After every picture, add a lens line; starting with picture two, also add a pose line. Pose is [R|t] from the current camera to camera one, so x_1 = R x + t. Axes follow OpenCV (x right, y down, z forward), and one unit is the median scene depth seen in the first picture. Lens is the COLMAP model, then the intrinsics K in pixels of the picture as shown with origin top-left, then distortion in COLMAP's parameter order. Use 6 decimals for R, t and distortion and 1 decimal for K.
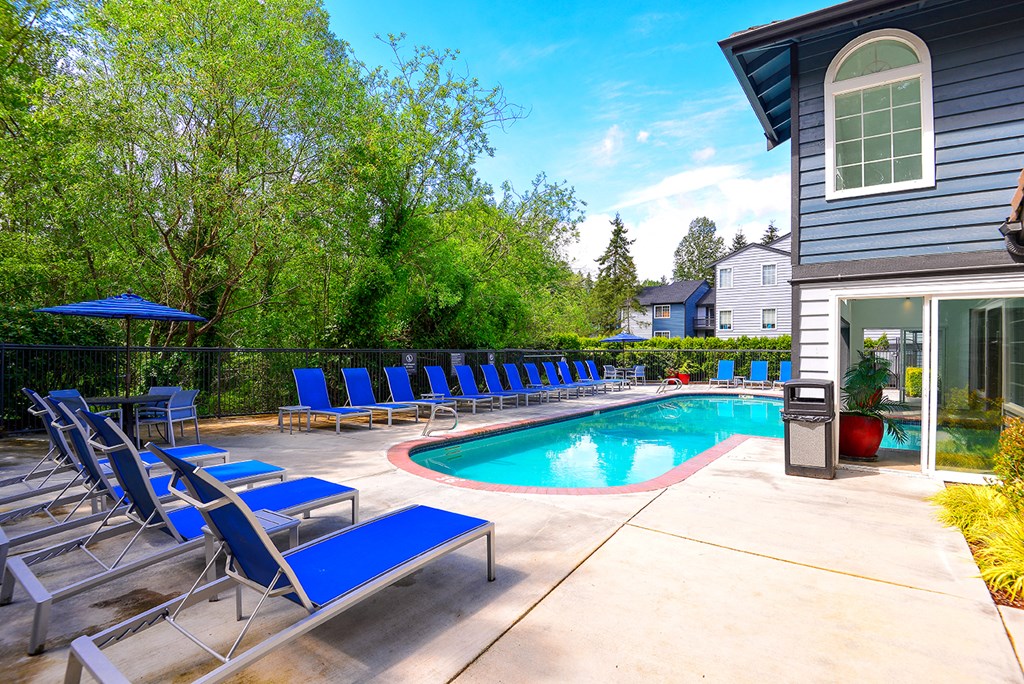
lens RADIAL K [[508.1, 0, 511.9], [0, 508.1, 355.3], [0, 0, 1]] dist [-0.047388, -0.000494]
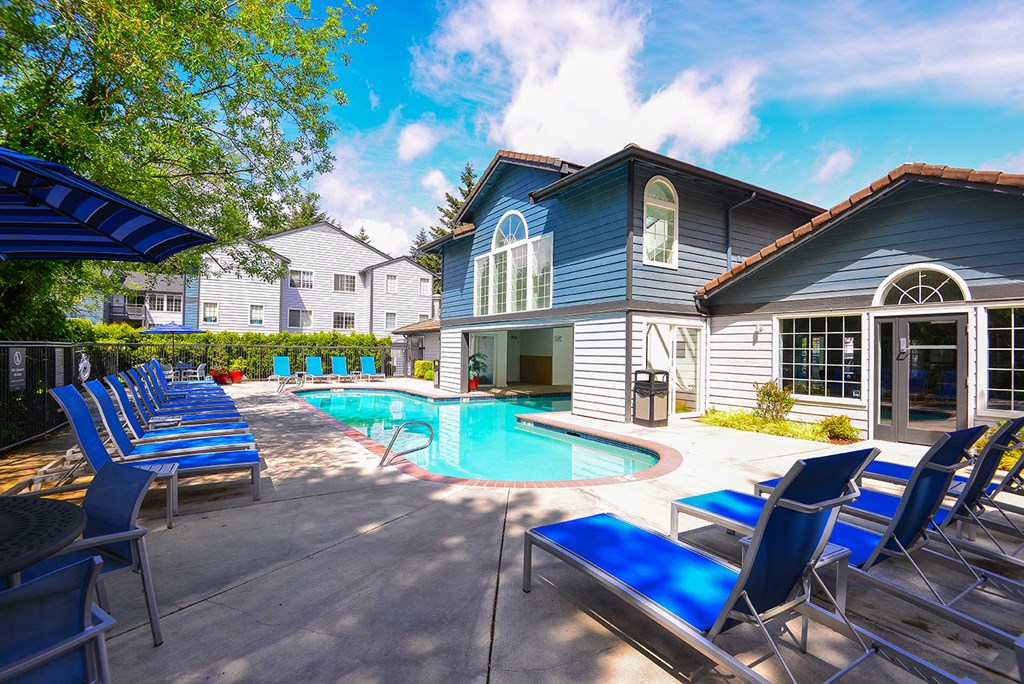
lens RADIAL K [[482.0, 0, 512.0], [0, 482.0, 342.0], [0, 0, 1]] dist [-0.002617, -0.000174]
pose [[0.371893, 0.019794, 0.928065, -0.323726], [-0.006050, 0.999803, -0.018900, -0.003425], [-0.928256, 0.001414, 0.371939, 0.244324]]
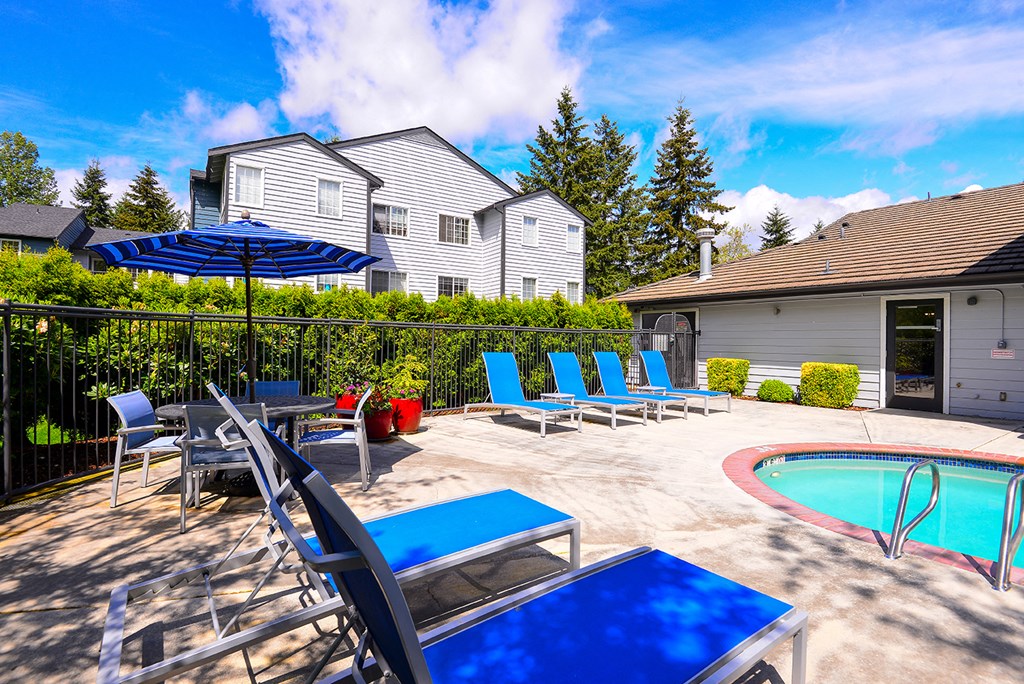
lens RADIAL K [[482.0, 0, 512.0], [0, 482.0, 342.0], [0, 0, 1]] dist [-0.002617, -0.000174]
pose [[0.351627, -0.001502, 0.936139, 0.109280], [-0.005339, 0.999979, 0.003610, 0.000906], [-0.936125, -0.006267, 0.351612, 0.968624]]
